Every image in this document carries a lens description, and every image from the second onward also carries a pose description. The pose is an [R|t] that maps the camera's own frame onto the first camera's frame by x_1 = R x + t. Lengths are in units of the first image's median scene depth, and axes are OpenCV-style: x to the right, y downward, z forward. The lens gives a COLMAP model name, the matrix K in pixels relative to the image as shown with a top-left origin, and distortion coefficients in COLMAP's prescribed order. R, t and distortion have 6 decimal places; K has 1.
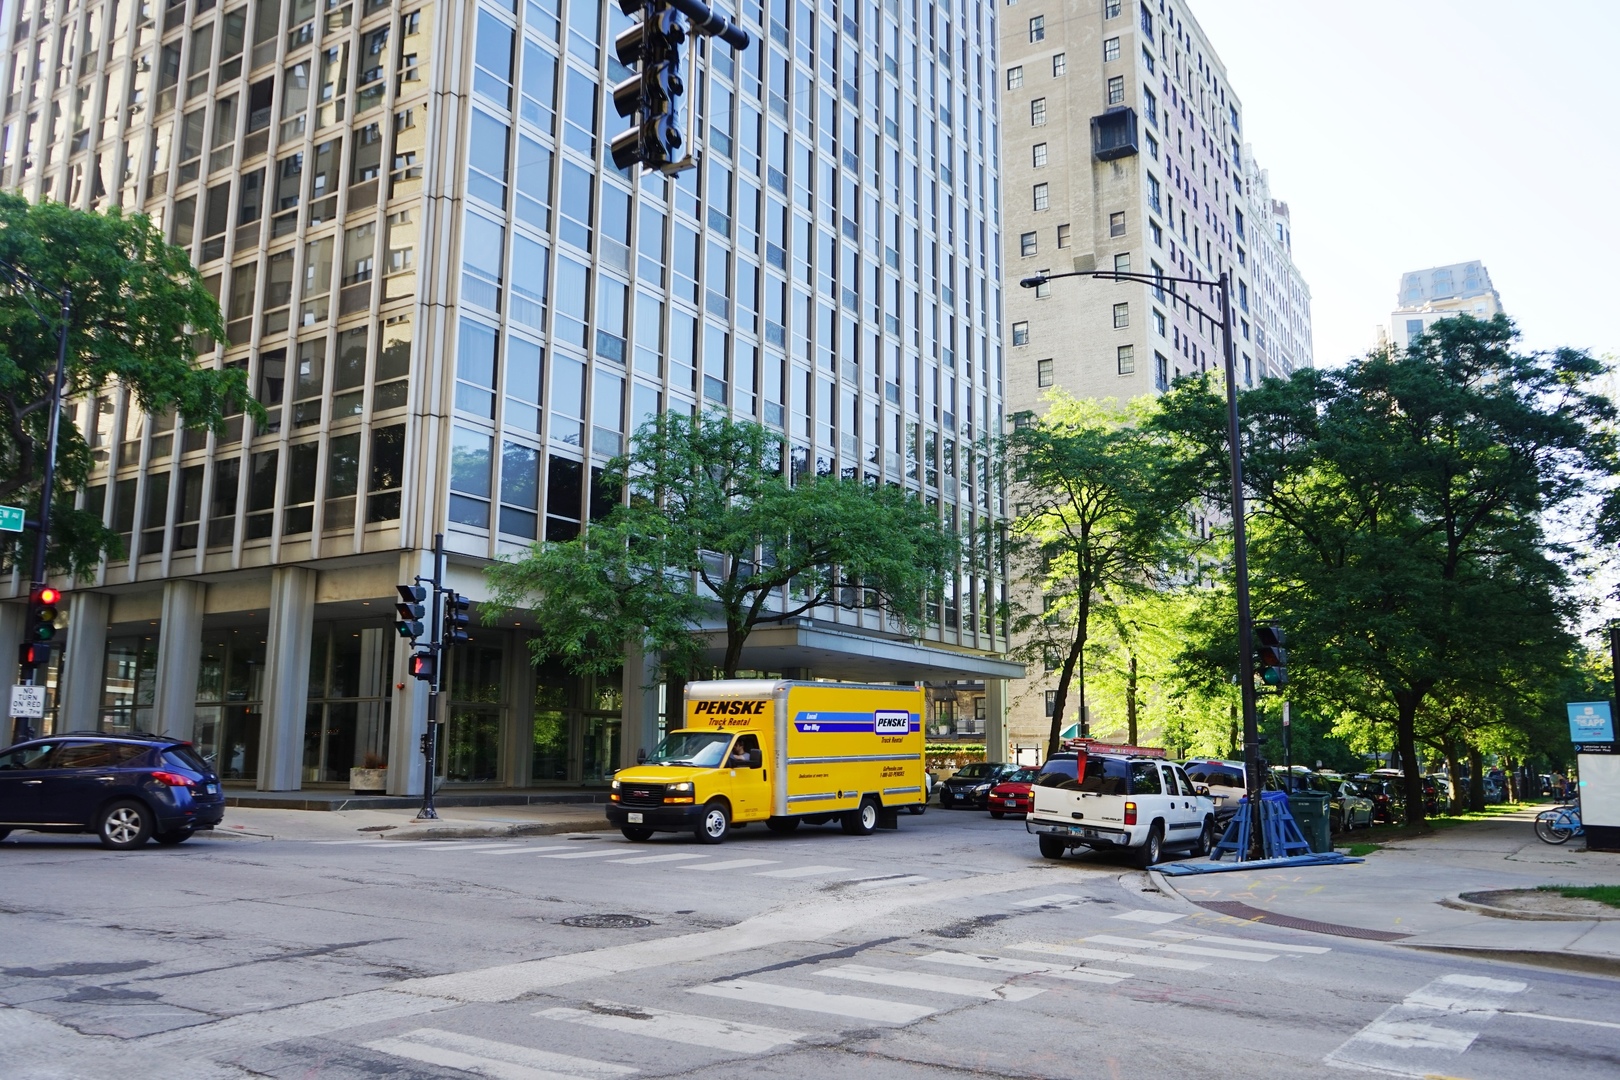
lens RADIAL K [[1294.3, 0, 795.8], [0, 1294.3, 545.0], [0, 0, 1]] dist [-0.052722, 0.092224]
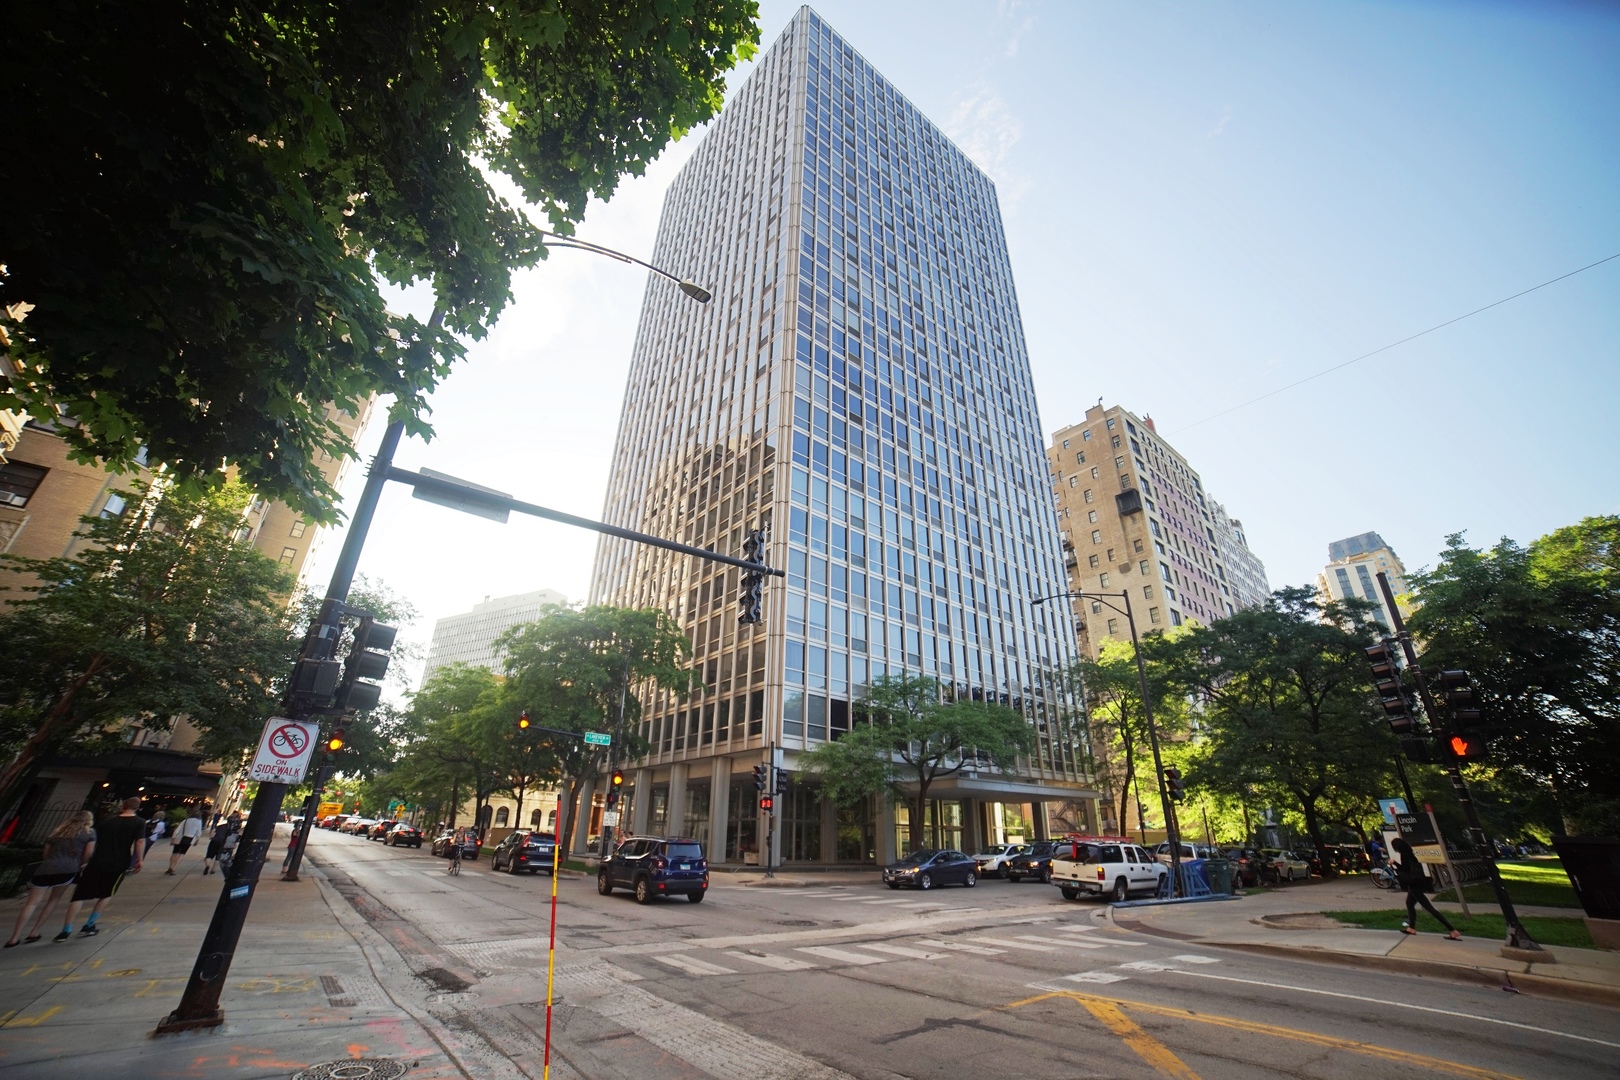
lens RADIAL K [[661.1, 0, 813.6], [0, 661.1, 540.3], [0, 0, 1]] dist [-0.113886, 0.042773]
pose [[0.955718, -0.124055, -0.266858, 0.100065], [0.045192, 0.957918, -0.283461, -0.013373], [0.290793, 0.258849, 0.921106, -0.077604]]
